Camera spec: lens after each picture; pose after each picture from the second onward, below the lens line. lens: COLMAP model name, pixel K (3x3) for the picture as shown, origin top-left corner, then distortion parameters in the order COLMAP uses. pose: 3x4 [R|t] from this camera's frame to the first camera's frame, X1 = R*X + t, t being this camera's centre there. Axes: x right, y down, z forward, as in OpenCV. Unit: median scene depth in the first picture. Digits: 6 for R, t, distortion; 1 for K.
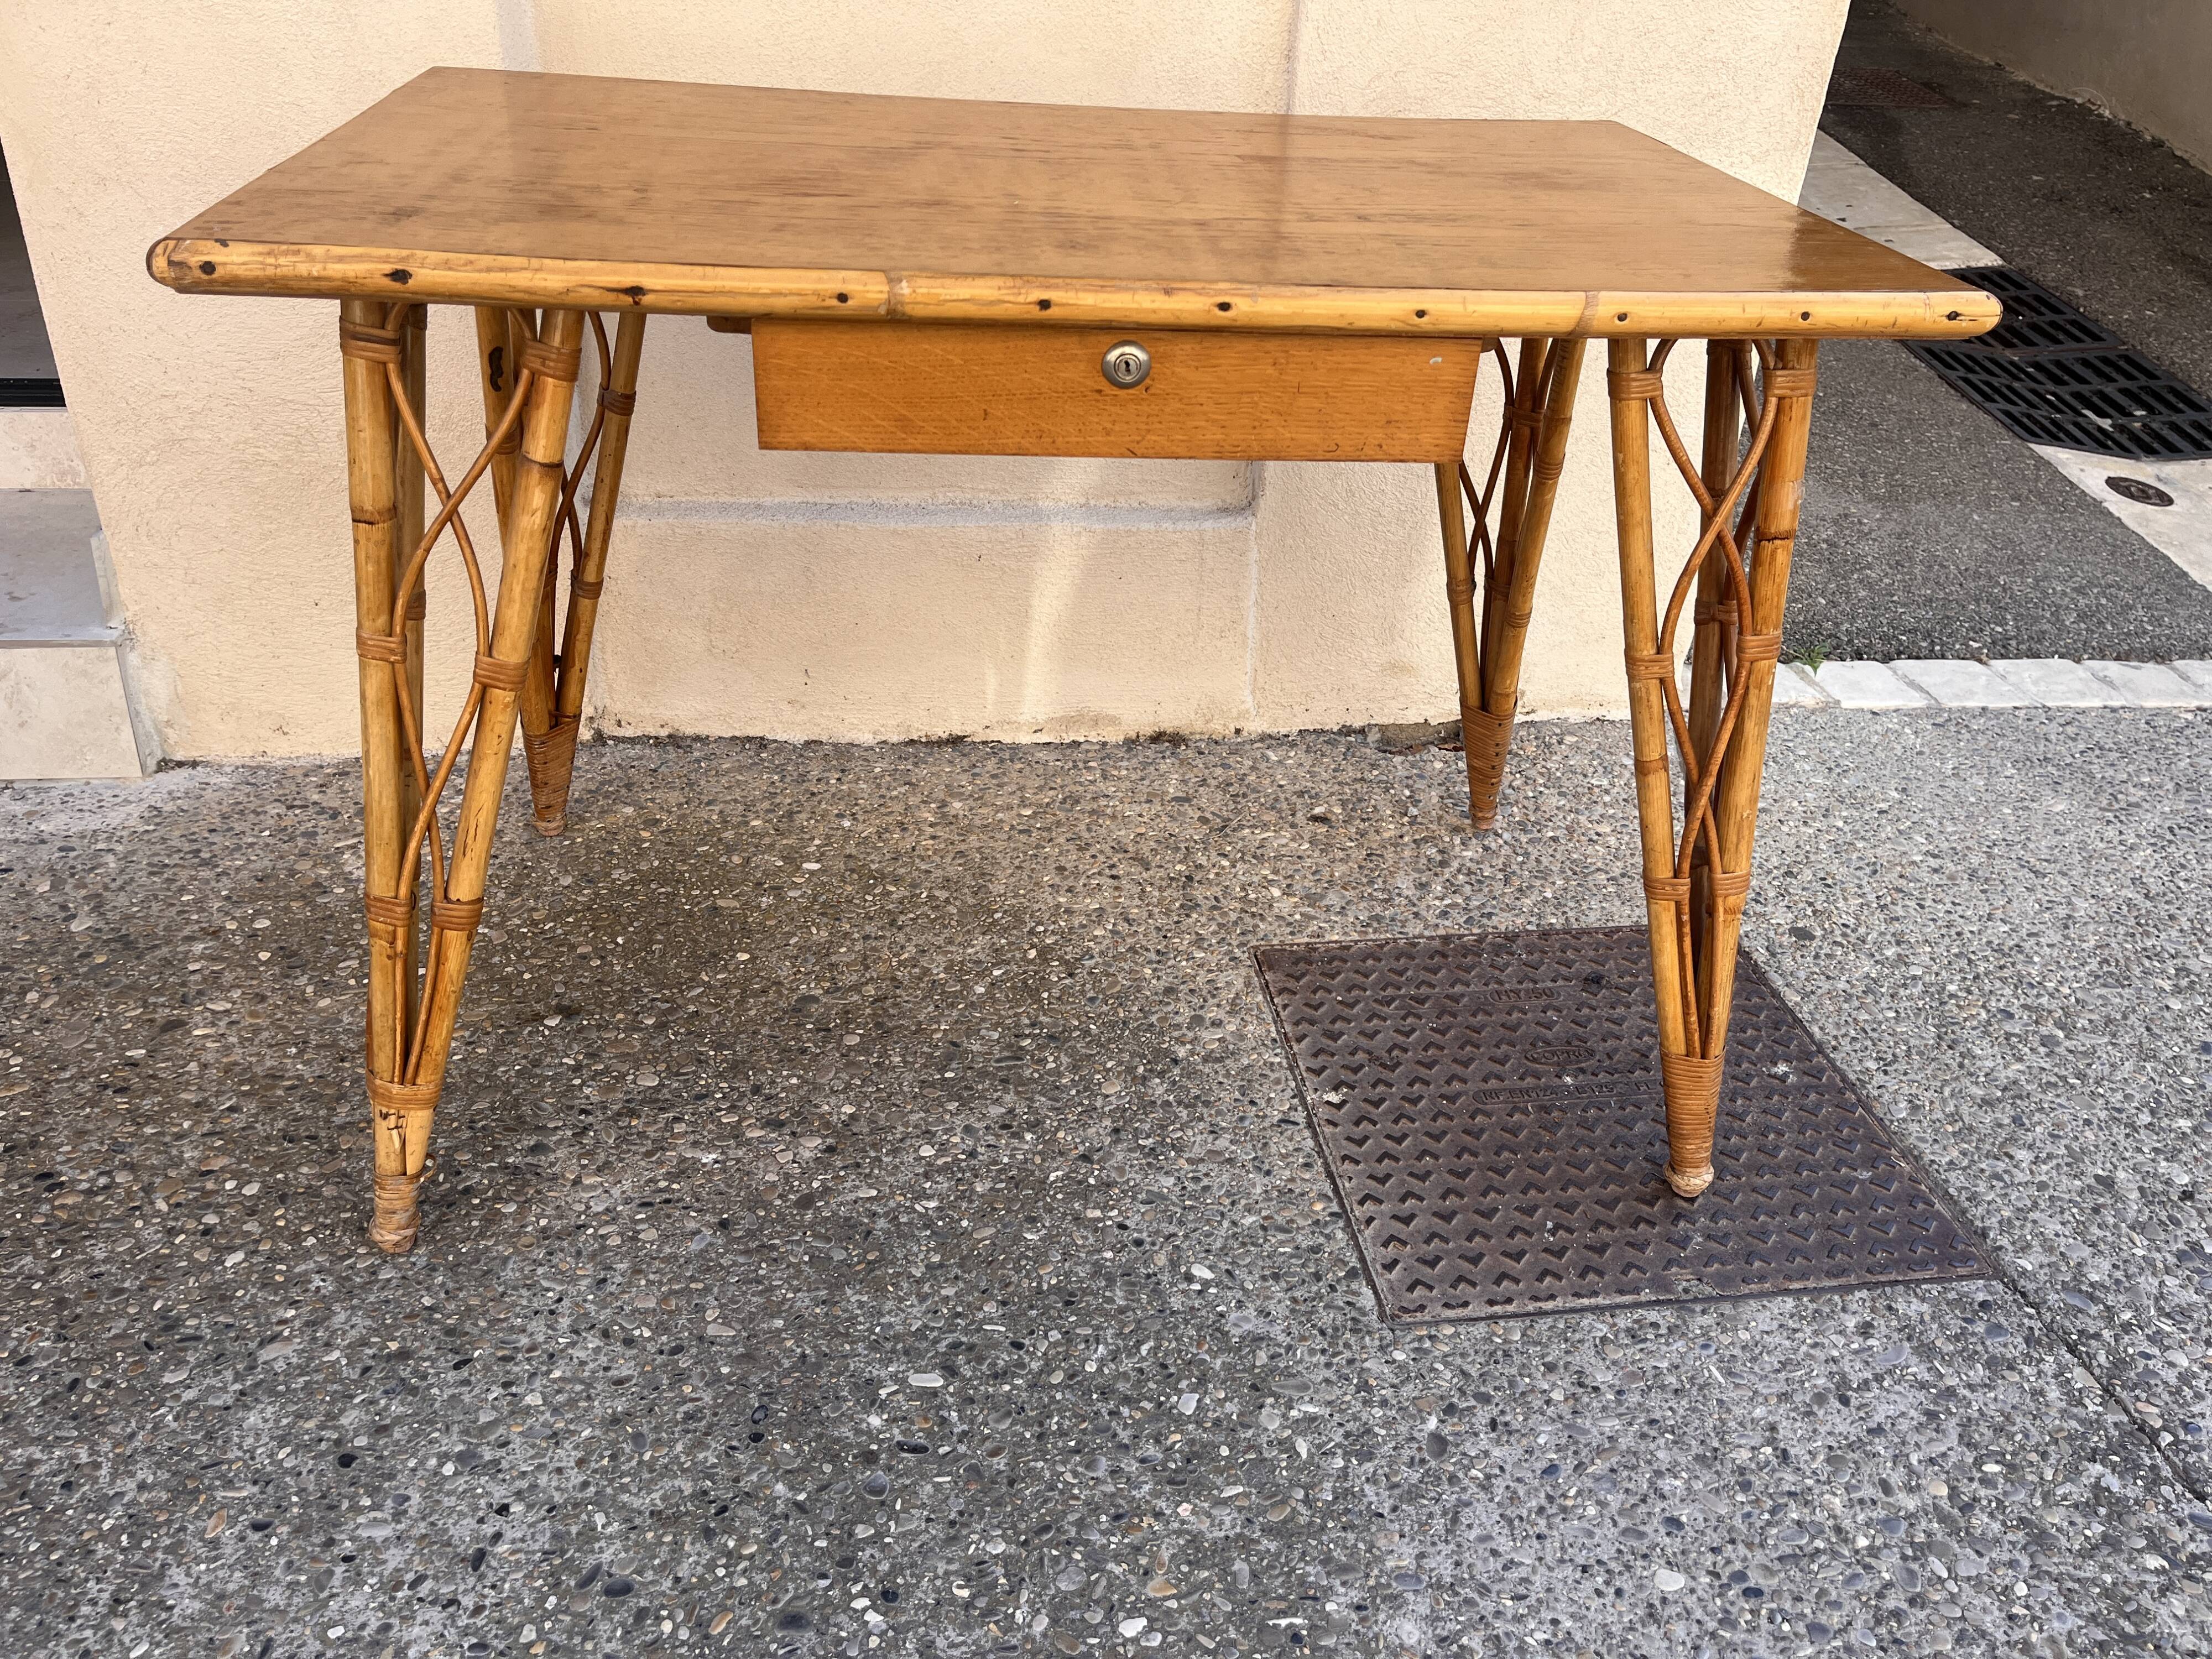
lens RADIAL K [[1710.1, 0, 1129.8], [0, 1710.1, 836.5], [0, 0, 1]] dist [0.061678, -0.094618]
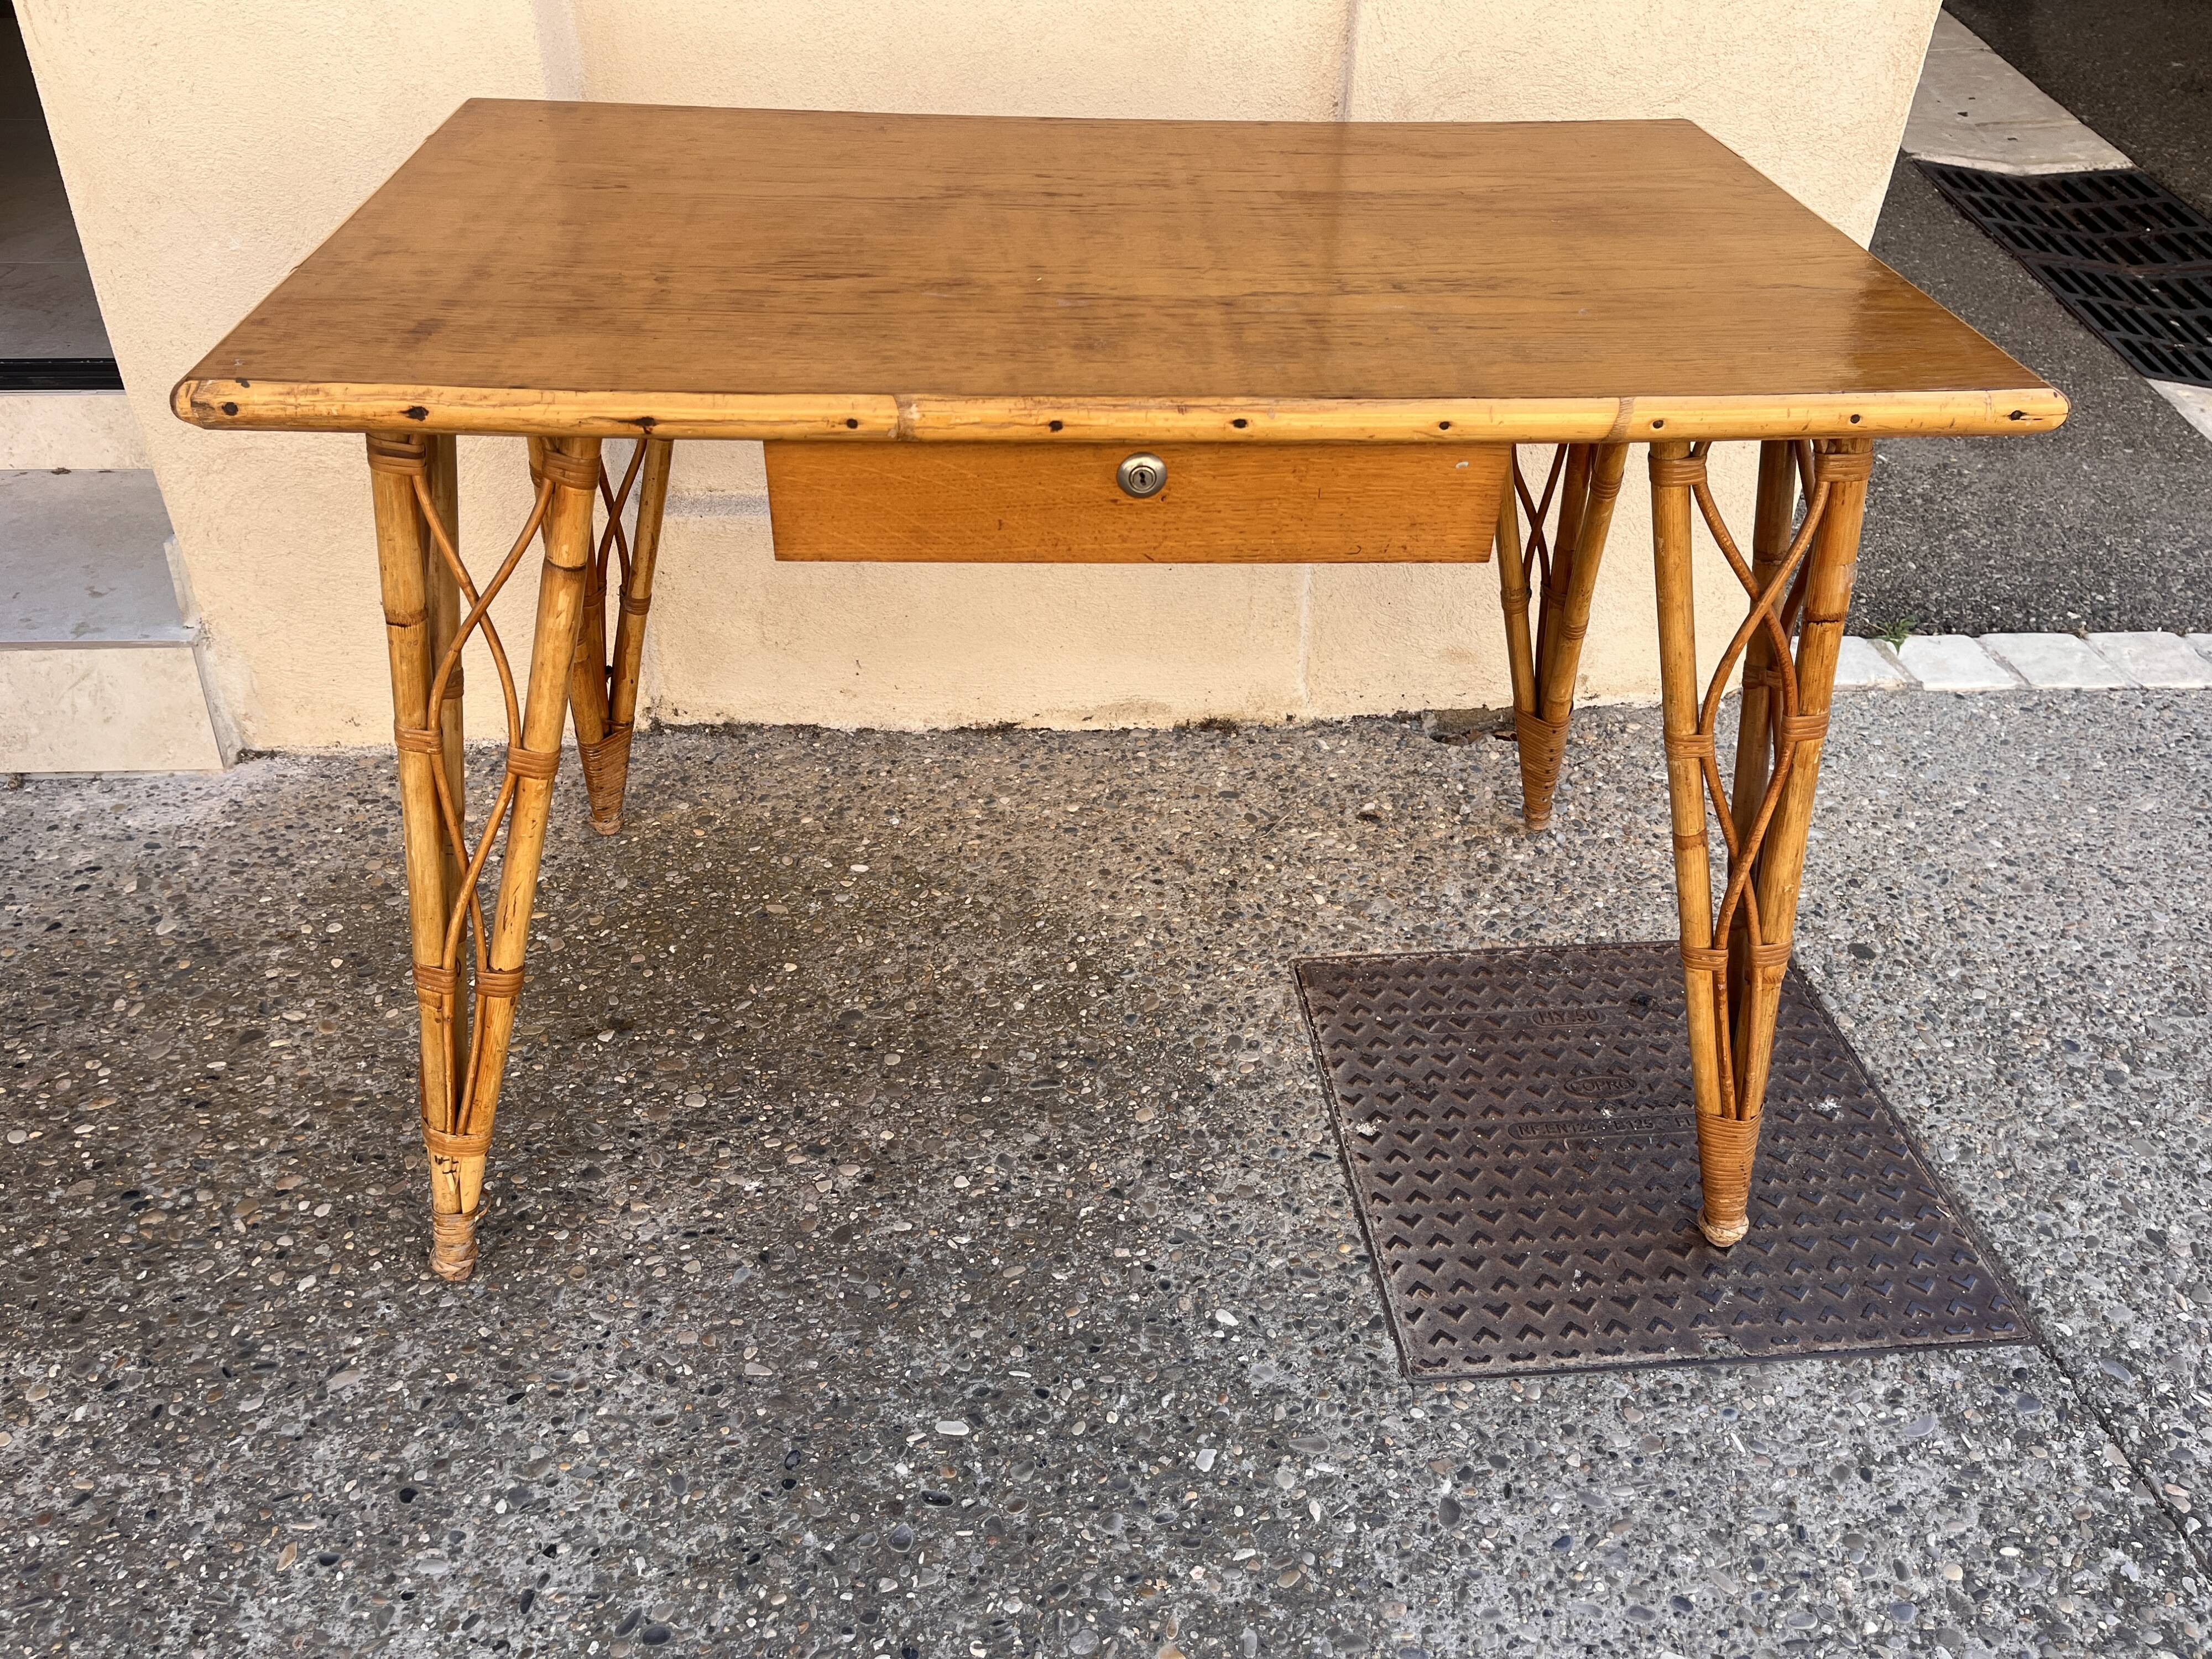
lens RADIAL K [[1710.1, 0, 1097.6], [0, 1710.1, 835.0], [0, 0, 1]] dist [0.061678, -0.094618]
pose [[0.997593, 0.011999, -0.068293, 0.032054], [-0.006646, 0.996926, 0.078071, -0.110336], [0.069020, -0.077430, 0.994606, 0.003963]]
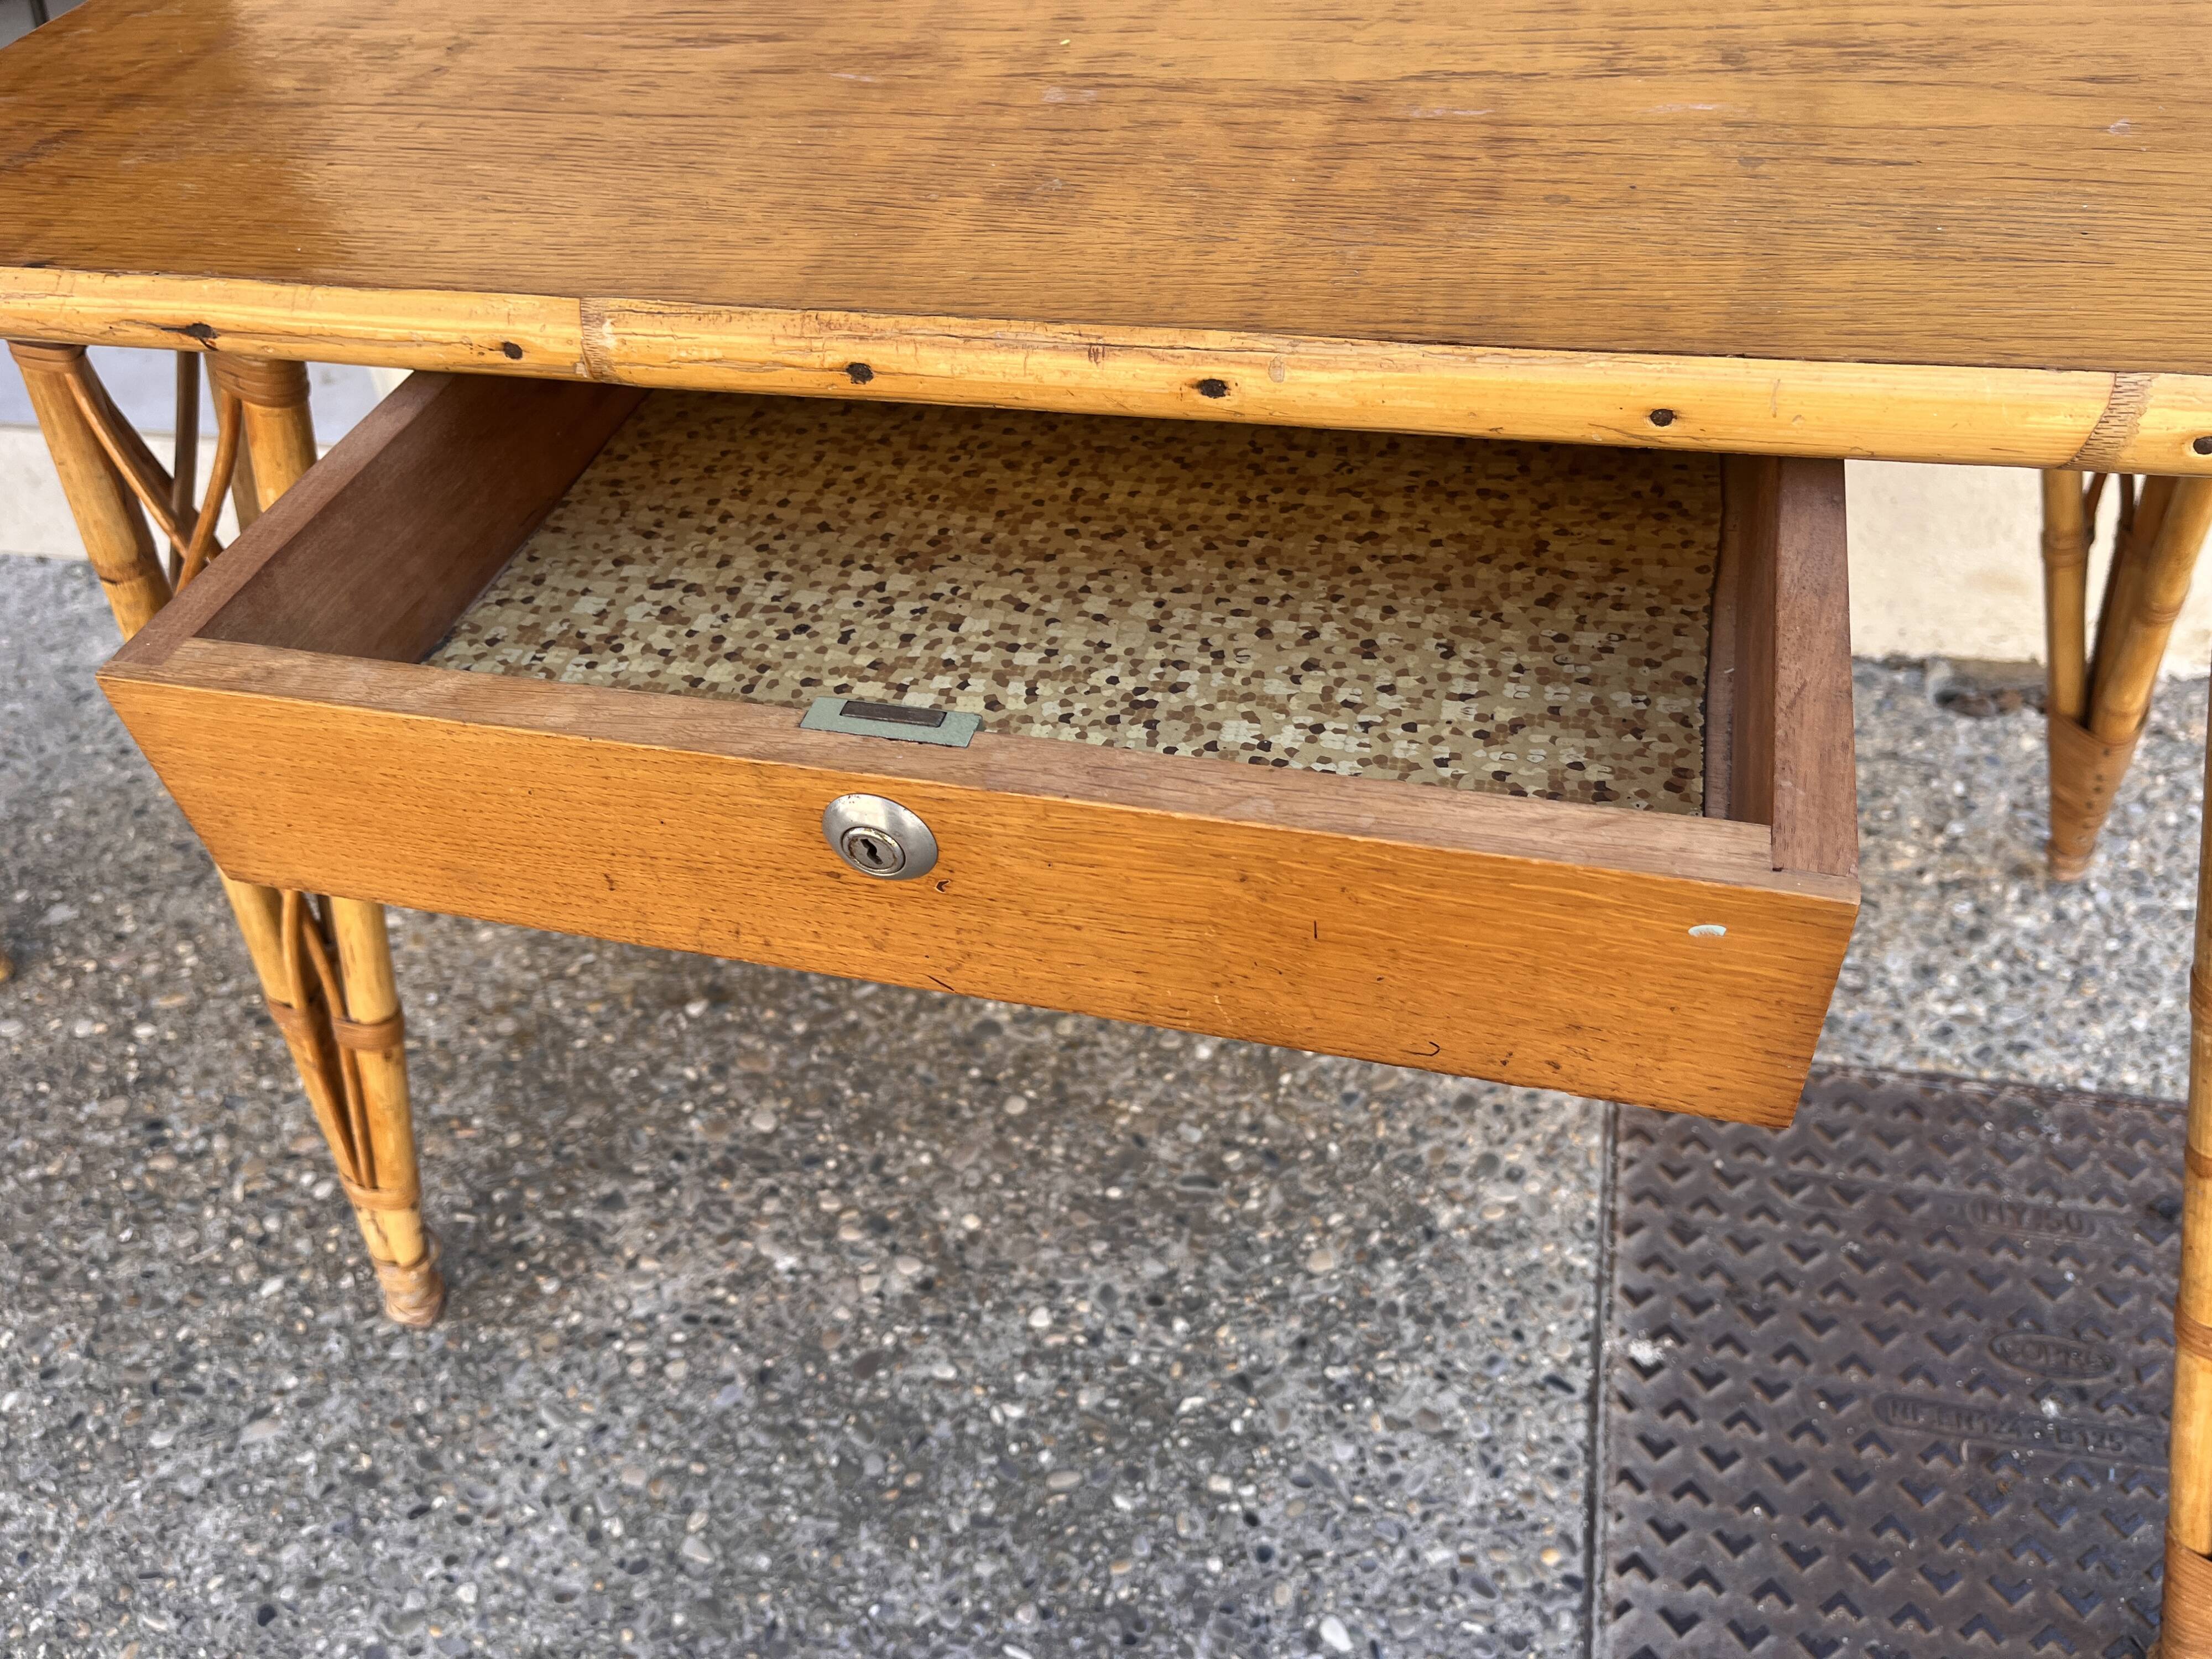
lens RADIAL K [[1710.1, 0, 1105.9], [0, 1710.1, 826.9], [0, 0, 1]] dist [0.061678, -0.094618]
pose [[0.916014, 0.158535, -0.368491, 0.161294], [-0.070504, 0.967920, 0.241163, -0.222420], [0.394902, -0.194928, 0.897806, 0.400069]]
